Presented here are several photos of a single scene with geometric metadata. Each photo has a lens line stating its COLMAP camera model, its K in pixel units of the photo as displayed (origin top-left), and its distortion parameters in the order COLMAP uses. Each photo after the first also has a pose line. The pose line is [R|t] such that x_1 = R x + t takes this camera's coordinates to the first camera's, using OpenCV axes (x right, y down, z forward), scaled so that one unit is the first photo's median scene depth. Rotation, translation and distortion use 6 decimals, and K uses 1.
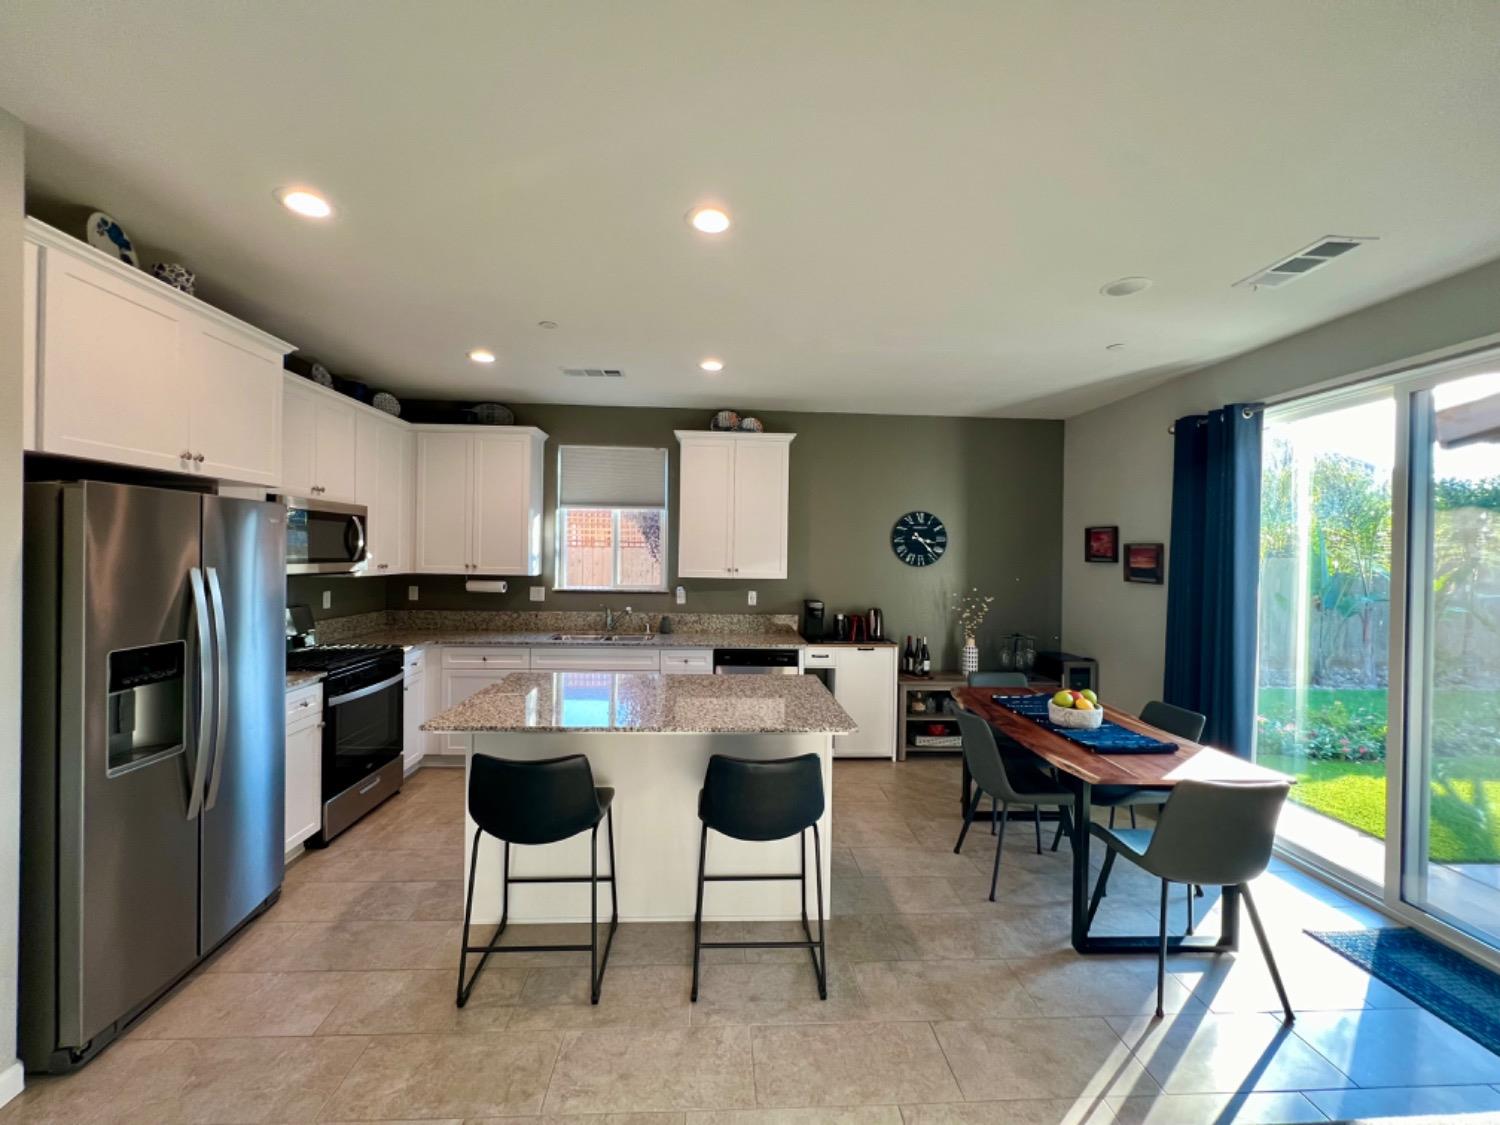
lens RADIAL K [[601.4, 0, 747.4], [0, 601.4, 554.6], [0, 0, 1]] dist [-0.001170, 0.000294]
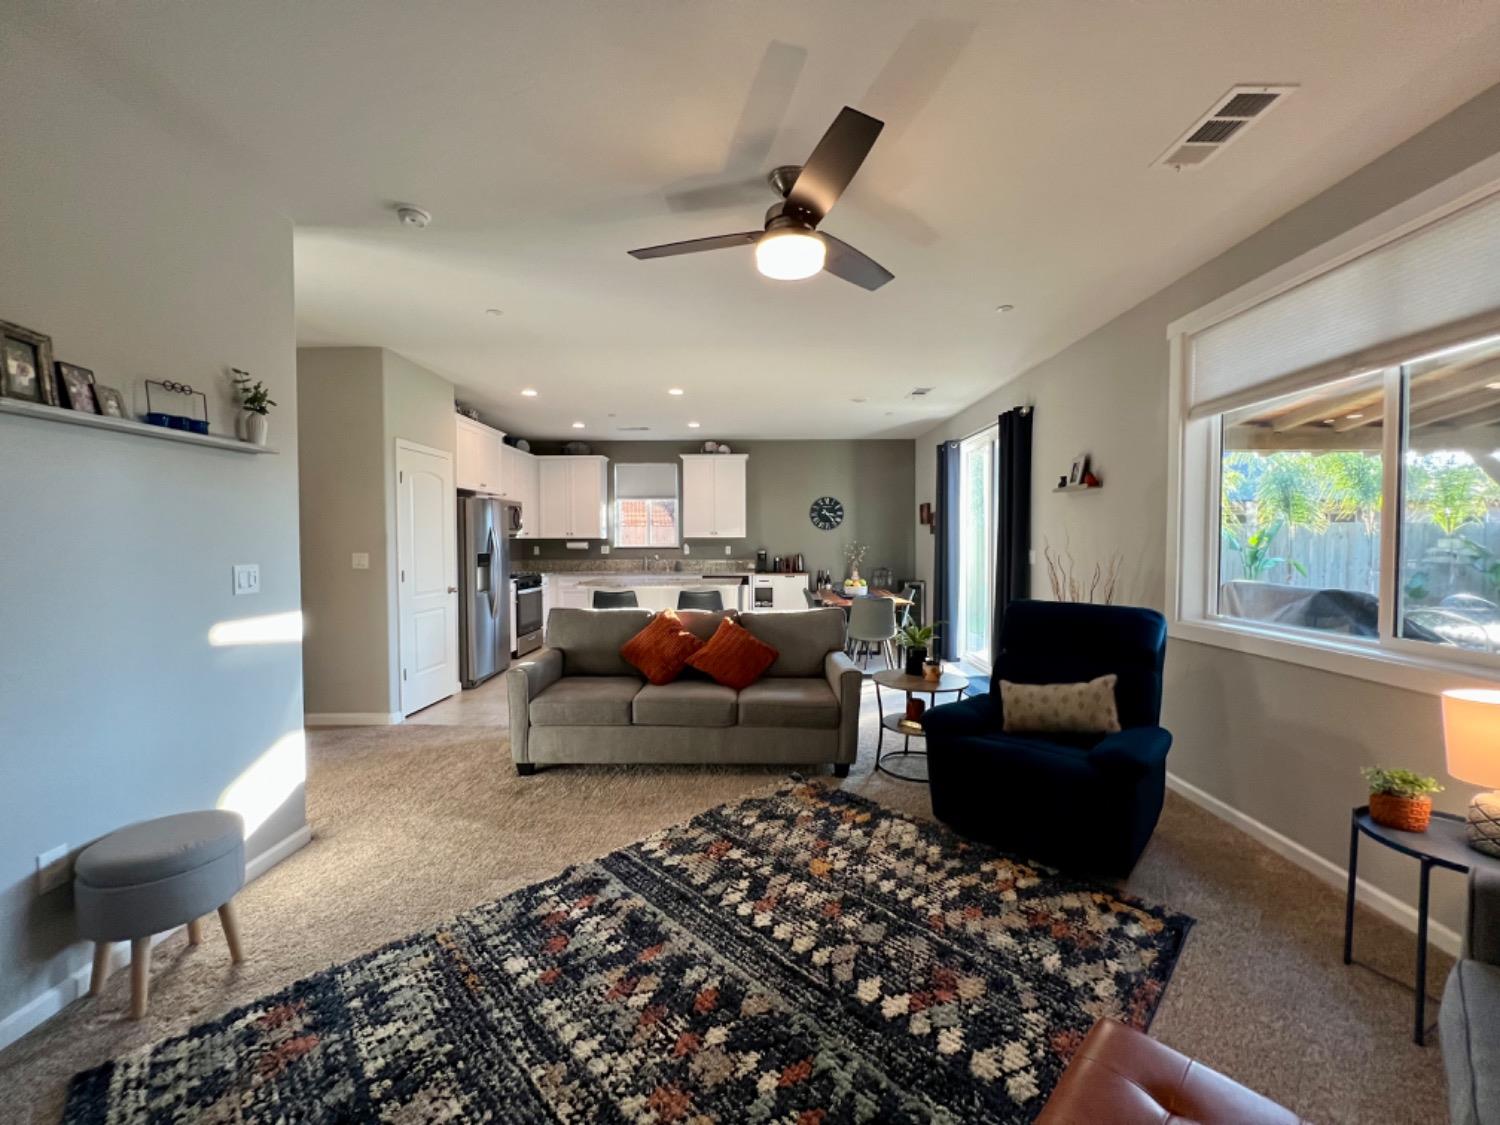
lens RADIAL K [[601.4, 0, 748.0], [0, 601.4, 554.4], [0, 0, 1]] dist [-0.001170, 0.000294]
pose [[0.997544, -0.018307, -0.067602, 0.187511], [0.019822, 0.999565, 0.021819, 0.050255], [0.067173, -0.023105, 0.997474, -0.735464]]
